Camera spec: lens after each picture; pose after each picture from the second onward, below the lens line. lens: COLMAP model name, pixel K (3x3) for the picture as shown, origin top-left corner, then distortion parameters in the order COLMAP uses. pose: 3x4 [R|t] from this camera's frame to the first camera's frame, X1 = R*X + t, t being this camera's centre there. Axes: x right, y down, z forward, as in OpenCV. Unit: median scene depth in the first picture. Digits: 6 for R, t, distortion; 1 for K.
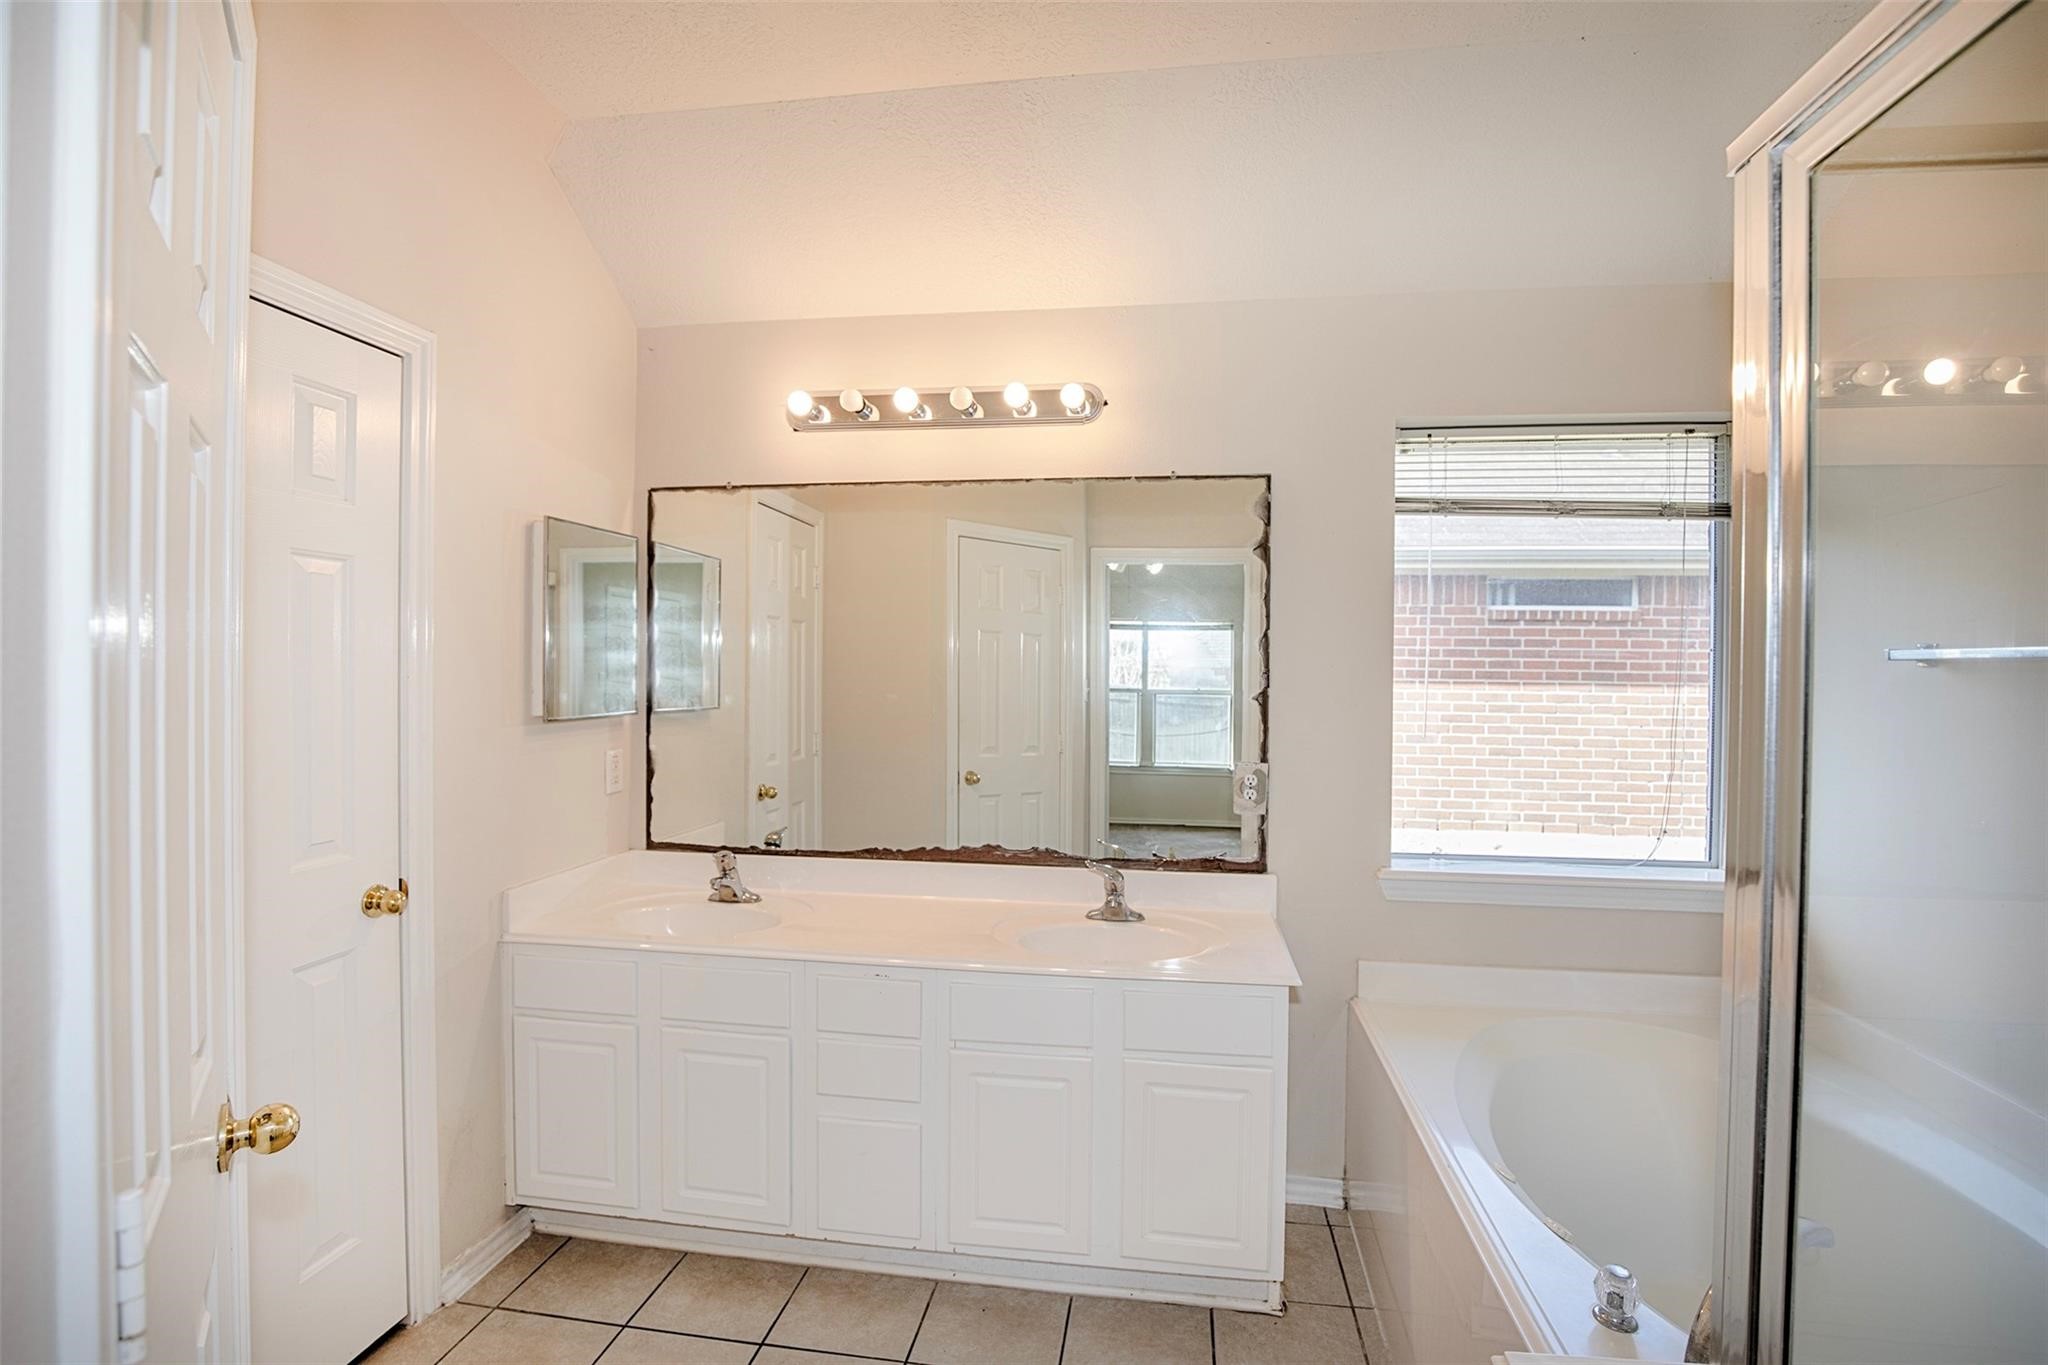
lens RADIAL K [[932.3, 0, 1033.2], [0, 932.3, 679.7], [0, 0, 1]] dist [-0.034062, 0.005161]
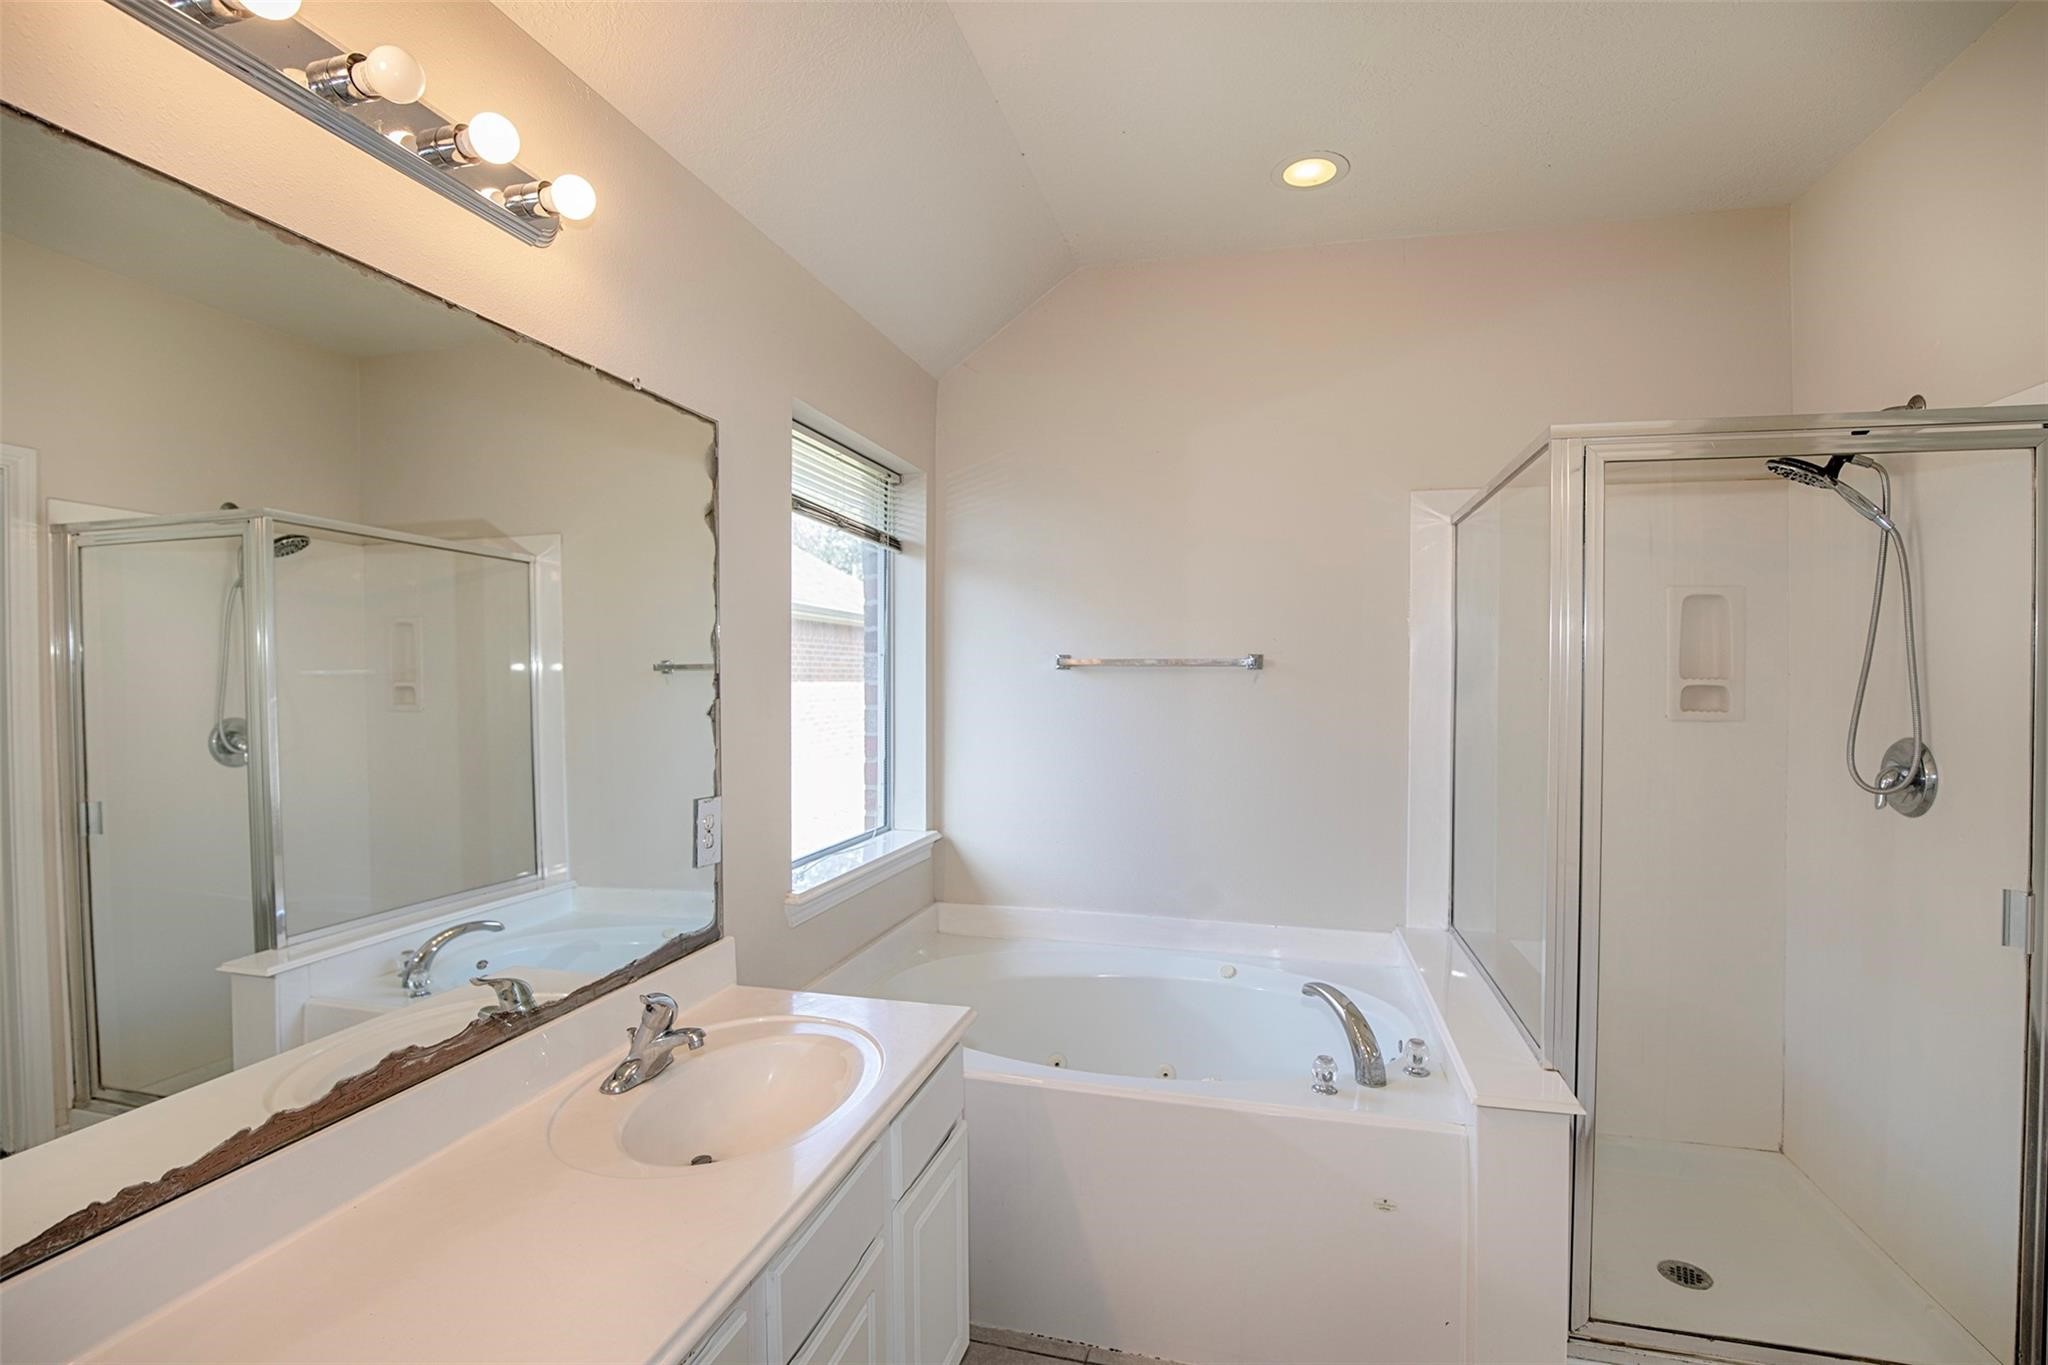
lens RADIAL K [[932.3, 0, 1031.6], [0, 932.3, 676.9], [0, 0, 1]] dist [-0.034062, 0.005161]
pose [[0.113799, -0.012975, 0.993419, -0.482274], [0.005755, 0.999907, 0.012401, -0.016817], [-0.993487, 0.004306, 0.113863, 0.651820]]
